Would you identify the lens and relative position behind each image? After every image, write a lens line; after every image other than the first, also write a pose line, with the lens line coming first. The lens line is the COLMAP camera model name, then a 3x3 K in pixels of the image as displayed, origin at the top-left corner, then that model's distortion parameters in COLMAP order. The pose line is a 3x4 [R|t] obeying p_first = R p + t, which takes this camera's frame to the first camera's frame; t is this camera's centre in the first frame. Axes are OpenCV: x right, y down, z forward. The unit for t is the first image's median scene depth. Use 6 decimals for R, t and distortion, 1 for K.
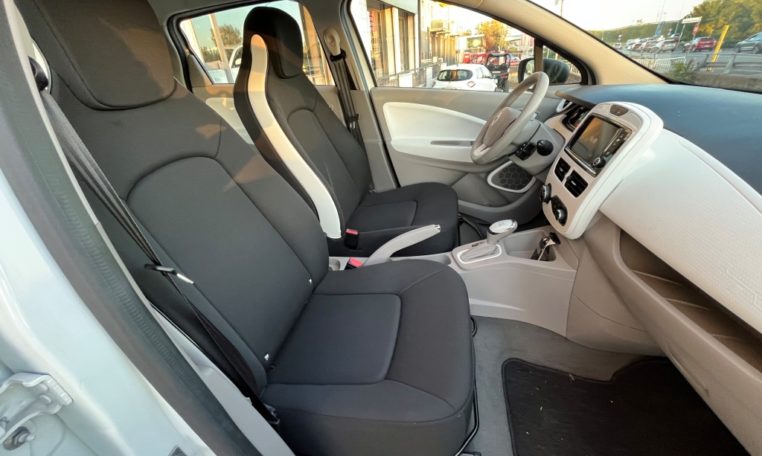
lens RADIAL K [[304.6, 0, 383.2], [0, 304.6, 222.9], [0, 0, 1]] dist [-0.000620, 0.000034]
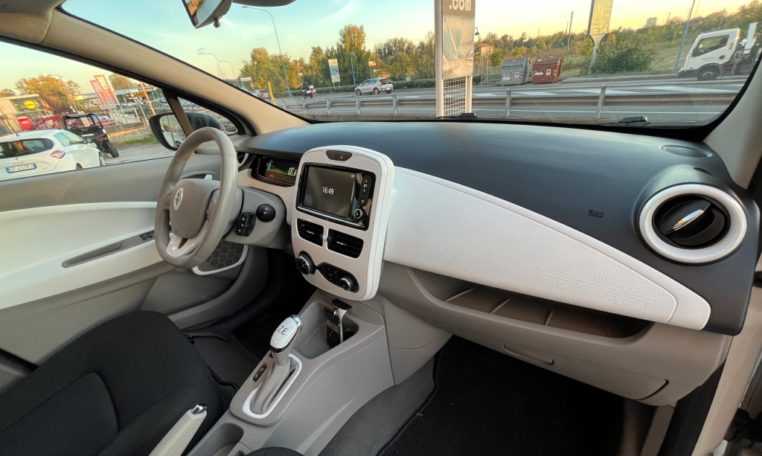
lens RADIAL K [[304.6, 0, 375.9], [0, 304.6, 222.5], [0, 0, 1]] dist [-0.000620, 0.000034]
pose [[0.478166, -0.370695, 0.796205, 0.019764], [0.481746, 0.868714, 0.115138, -0.160957], [-0.734355, 0.328514, 0.593971, 0.291203]]
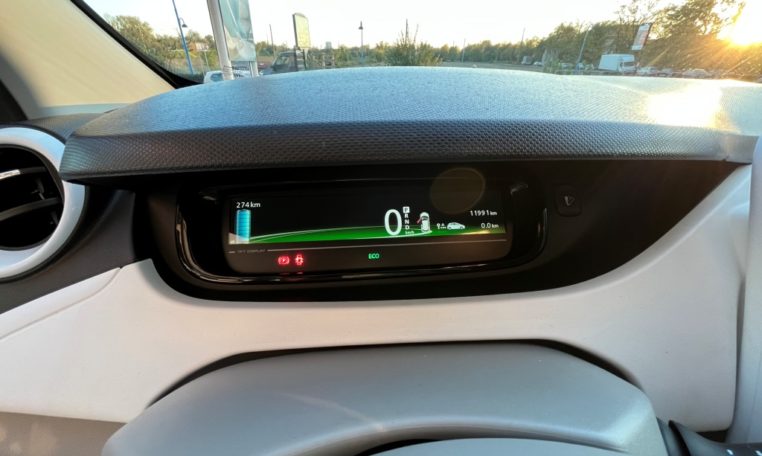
lens RADIAL K [[304.6, 0, 378.1], [0, 304.6, 221.8], [0, 0, 1]] dist [-0.000620, 0.000034]
pose [[-0.298380, -0.387446, 0.872270, 0.448558], [0.468878, 0.736519, 0.487538, -0.427015], [-0.831338, 0.554459, -0.038098, 0.959806]]
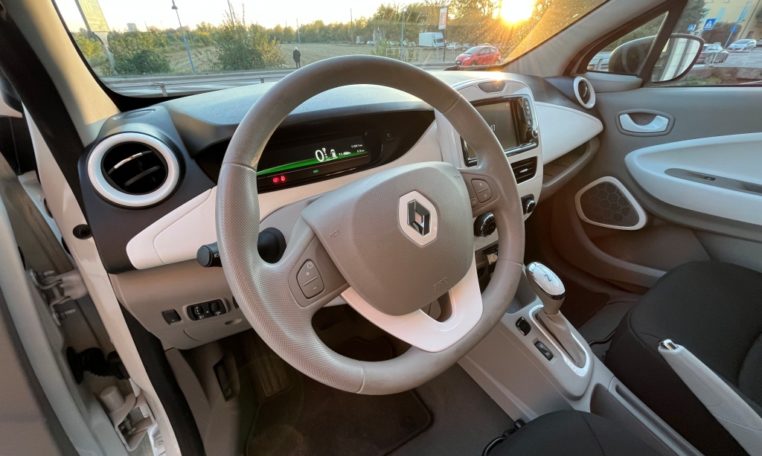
lens RADIAL K [[304.6, 0, 376.9], [0, 304.6, 222.1], [0, 0, 1]] dist [-0.000620, 0.000034]
pose [[-0.684529, -0.301634, 0.663655, 0.207975], [0.404848, 0.599784, 0.690186, -0.555724], [-0.606233, 0.741132, -0.288454, 1.114861]]
